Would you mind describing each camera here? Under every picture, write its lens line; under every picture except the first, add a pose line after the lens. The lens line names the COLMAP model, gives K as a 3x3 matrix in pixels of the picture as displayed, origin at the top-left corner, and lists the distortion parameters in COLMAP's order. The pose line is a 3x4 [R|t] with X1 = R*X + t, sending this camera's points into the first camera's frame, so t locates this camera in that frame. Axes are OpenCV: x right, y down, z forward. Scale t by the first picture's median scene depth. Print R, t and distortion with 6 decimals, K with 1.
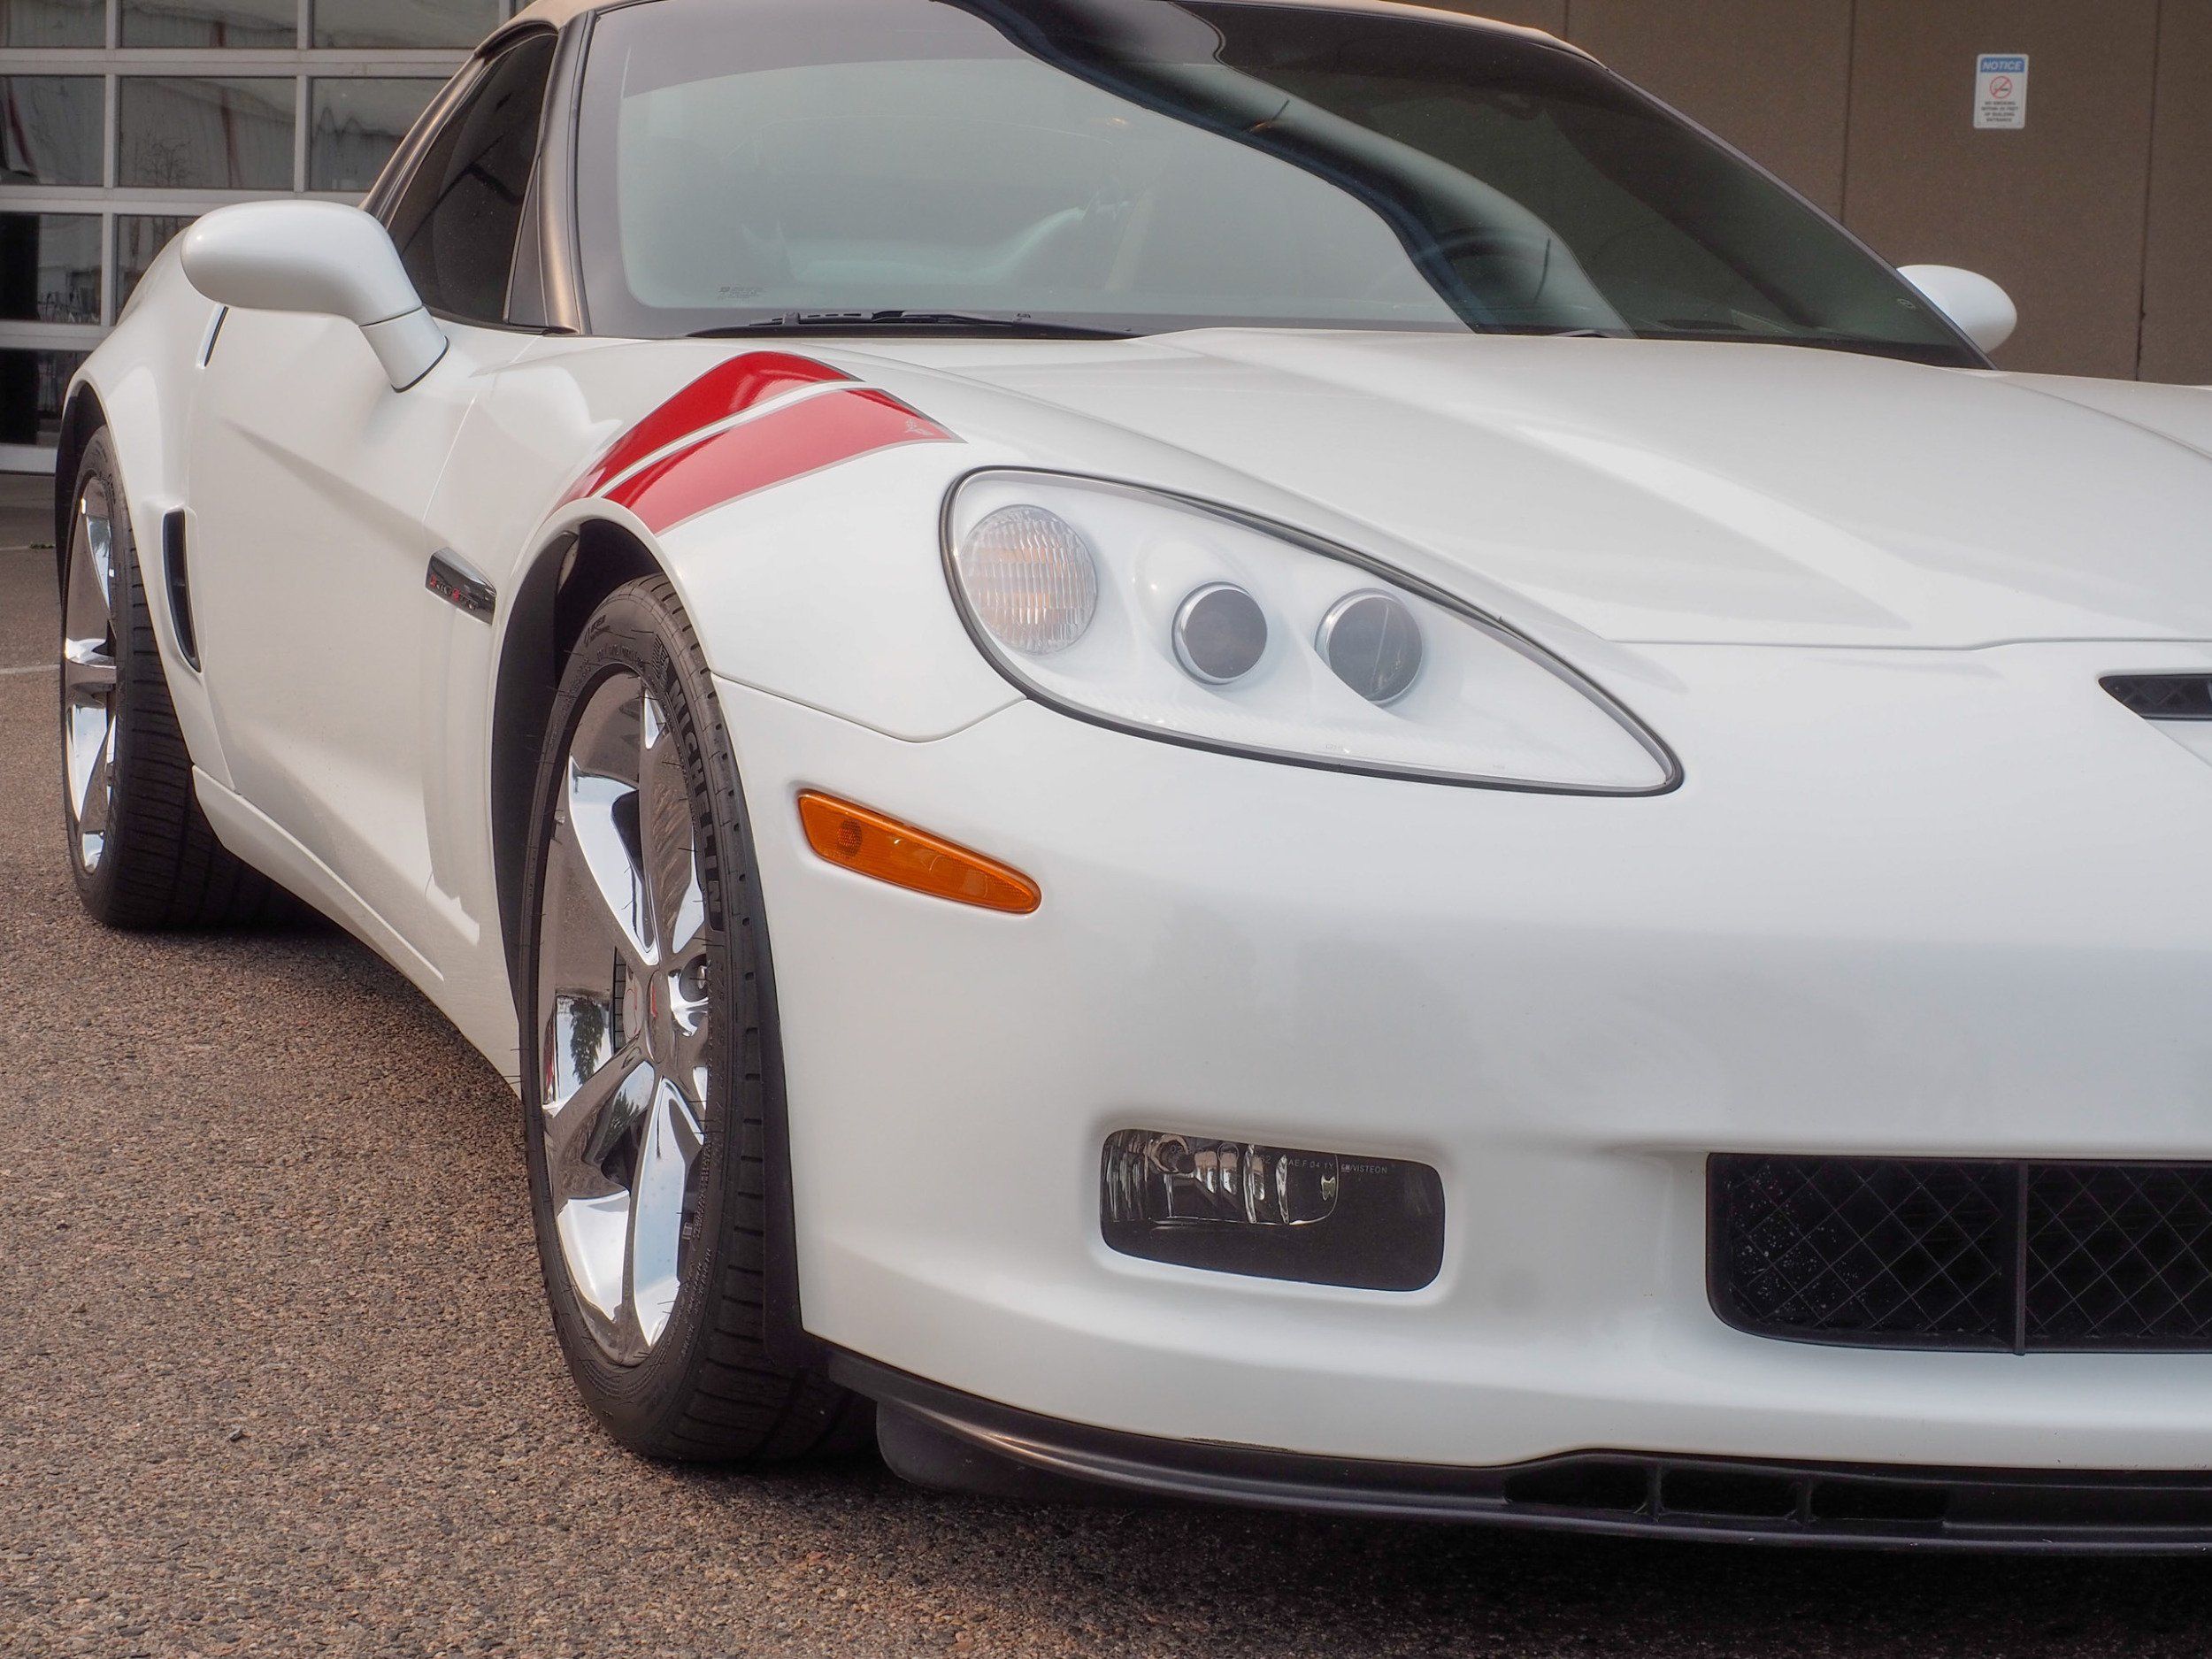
lens RADIAL K [[4067.8, 0, 1143.0], [0, 4067.8, 823.7], [0, 0, 1]] dist [0.012896, -0.064769]
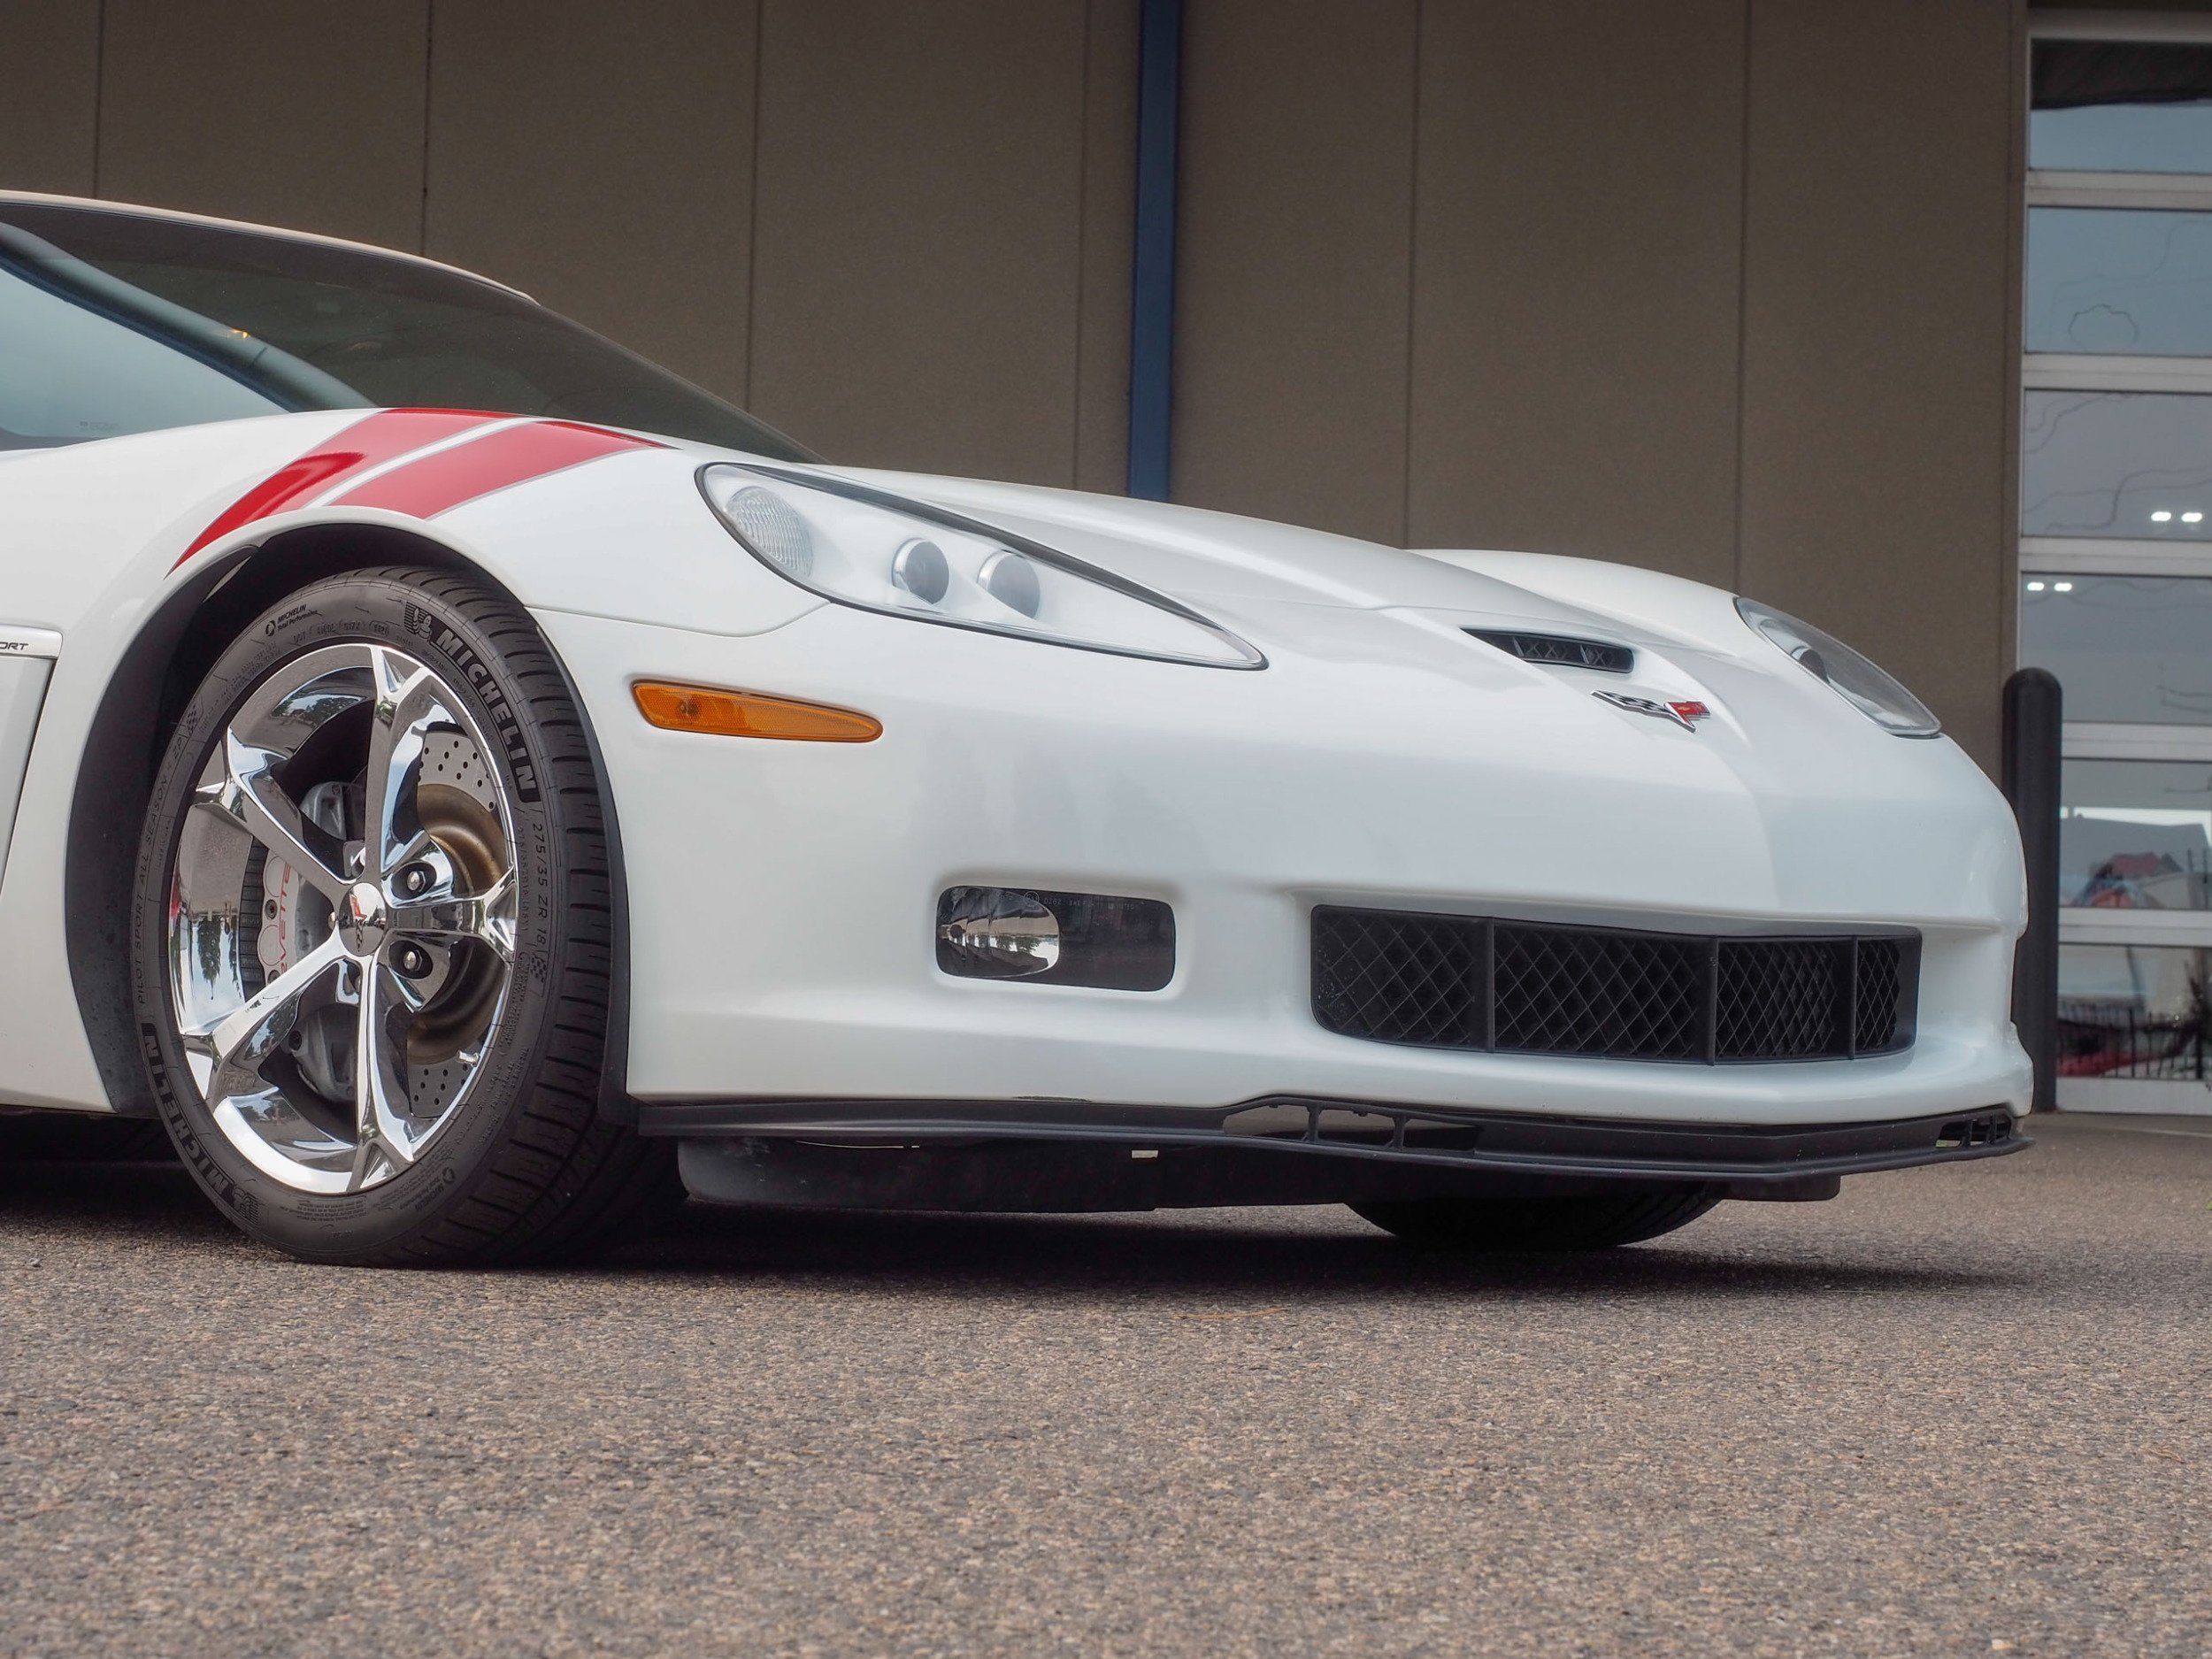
lens RADIAL K [[4983.7, 0, 1040.1], [0, 4983.7, 829.9], [0, 0, 1]] dist [0.002582, -0.142068]
pose [[0.904434, 0.009900, 0.426499, -0.633008], [0.050500, 0.990217, -0.130076, 0.249026], [-0.423615, 0.139183, 0.895086, -0.503217]]
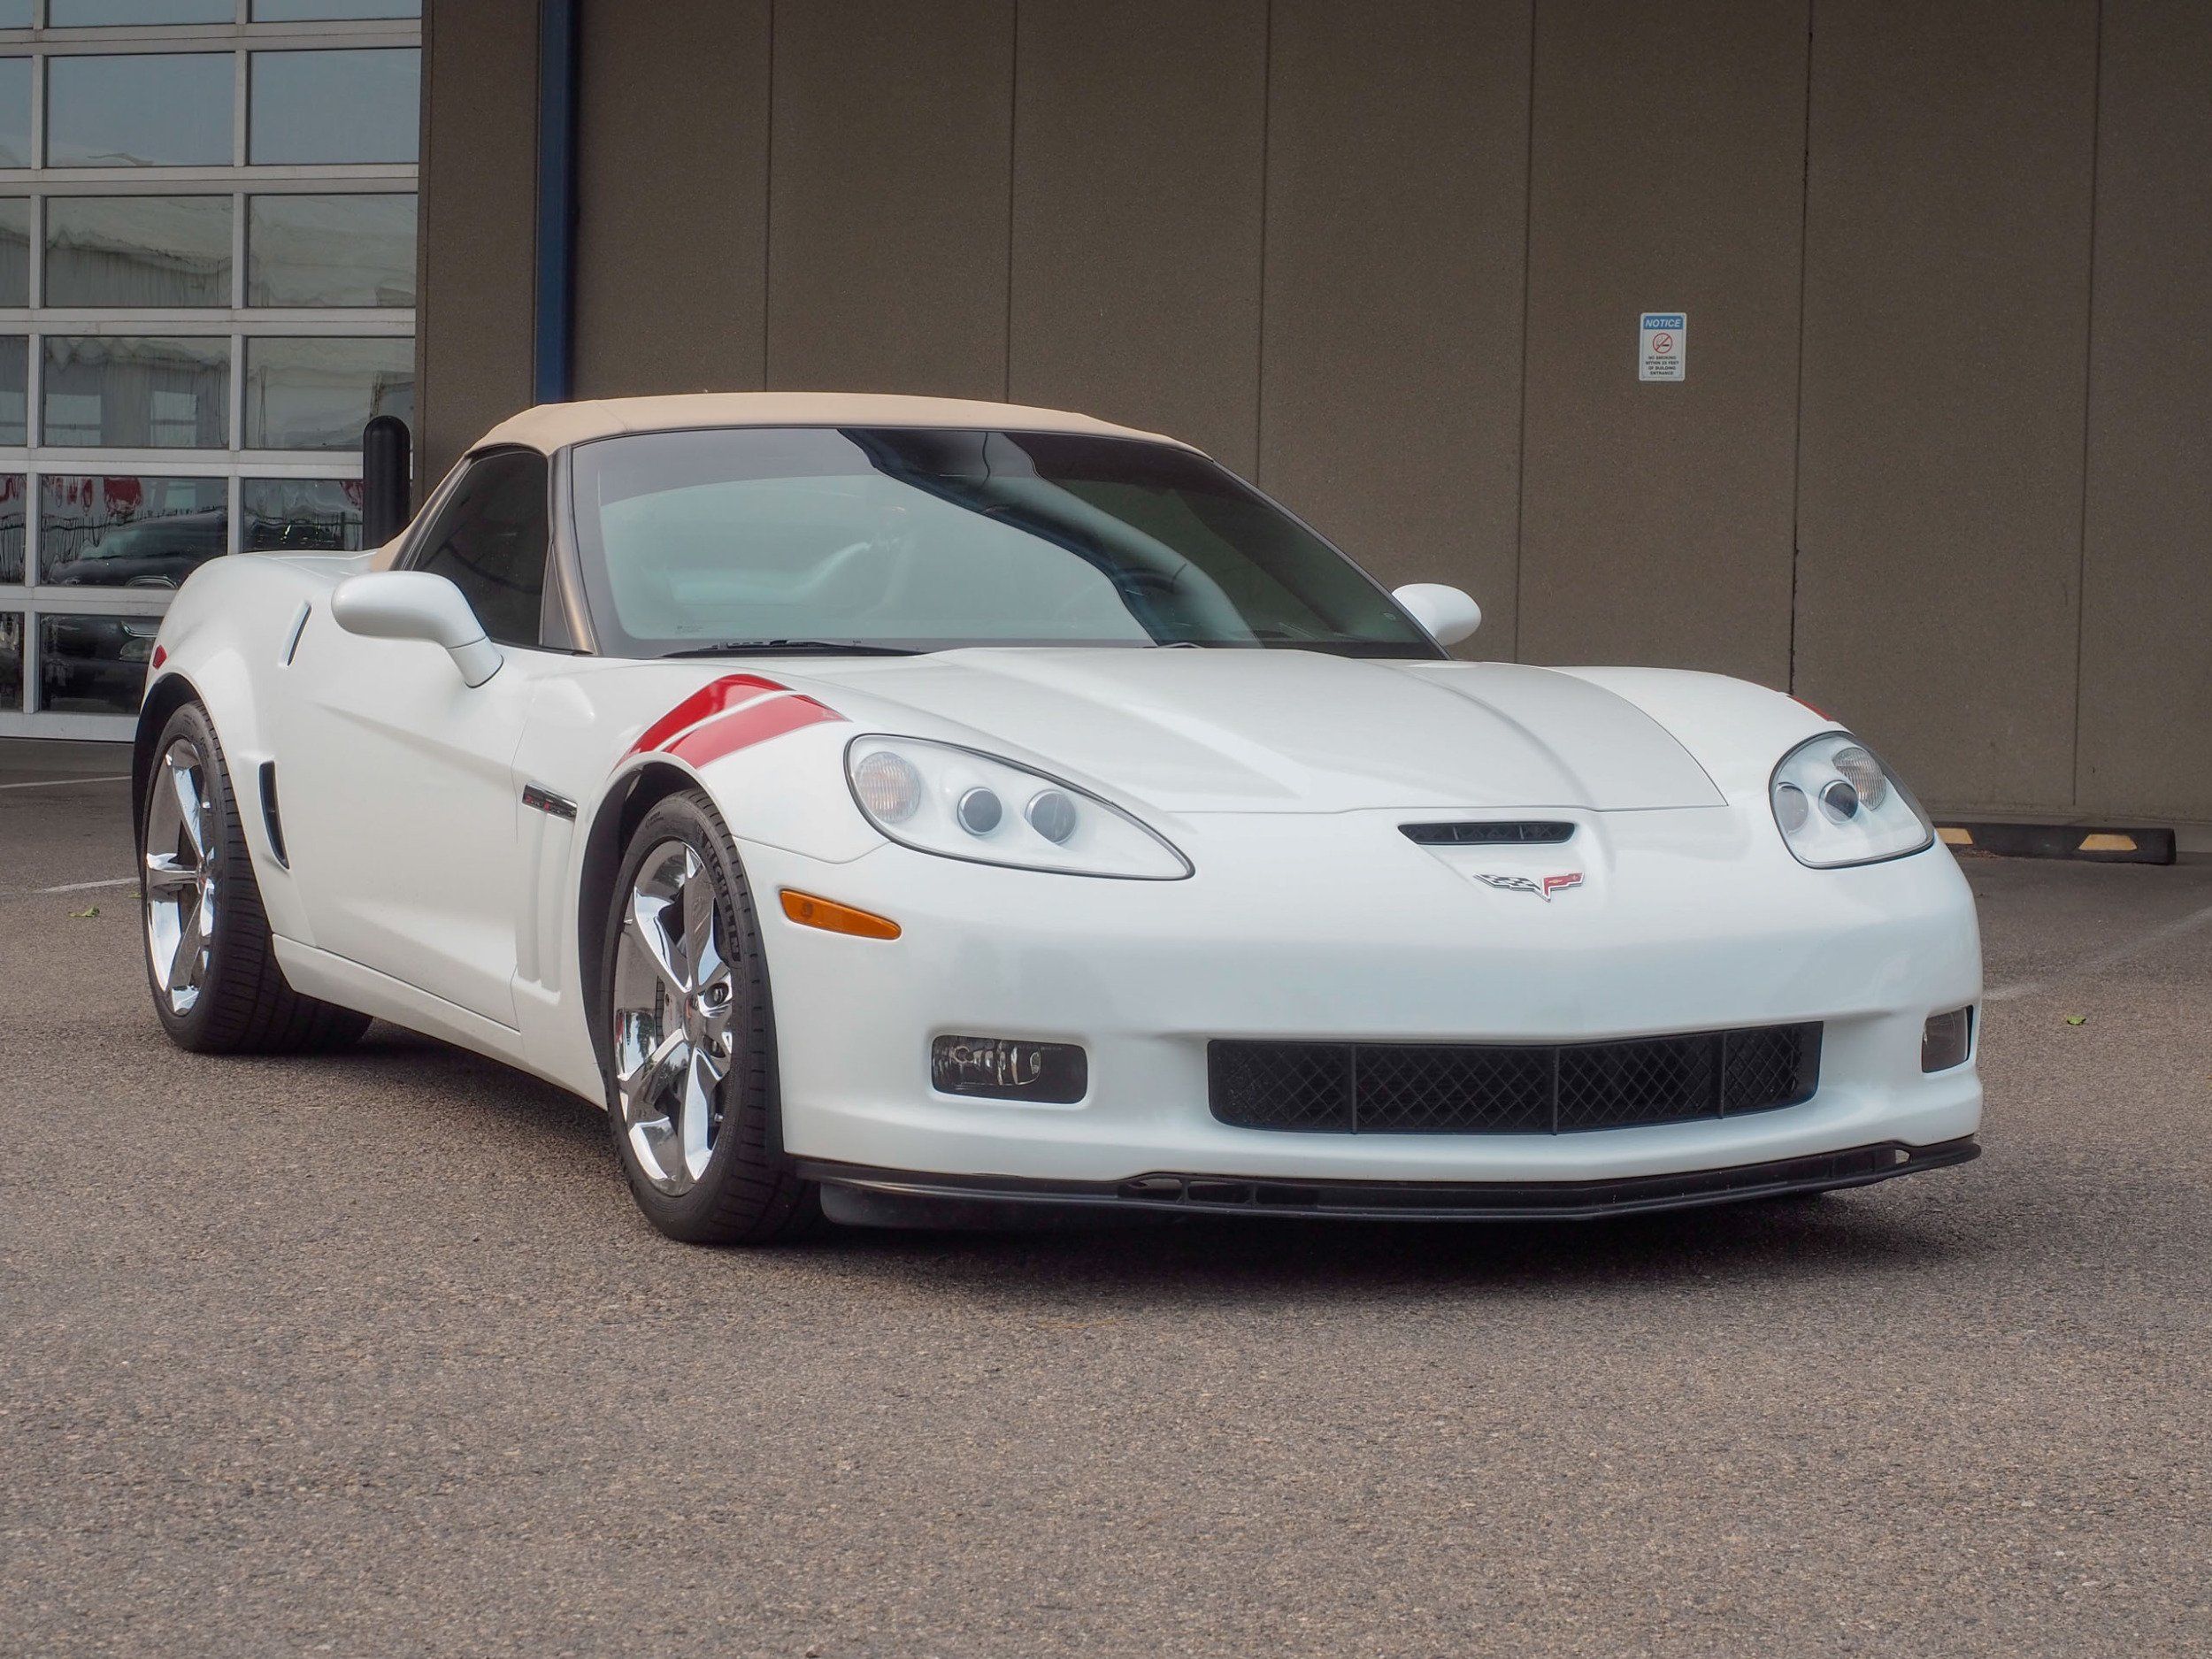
lens RADIAL K [[4746.4, 0, 1112.3], [0, 4746.4, 916.1], [0, 0, 1]] dist [-0.000376, -0.083143]
pose [[0.998248, -0.018600, 0.056170, -0.048847], [0.020832, 0.999006, -0.039417, 0.099946], [-0.055381, 0.040518, 0.997643, -1.374932]]
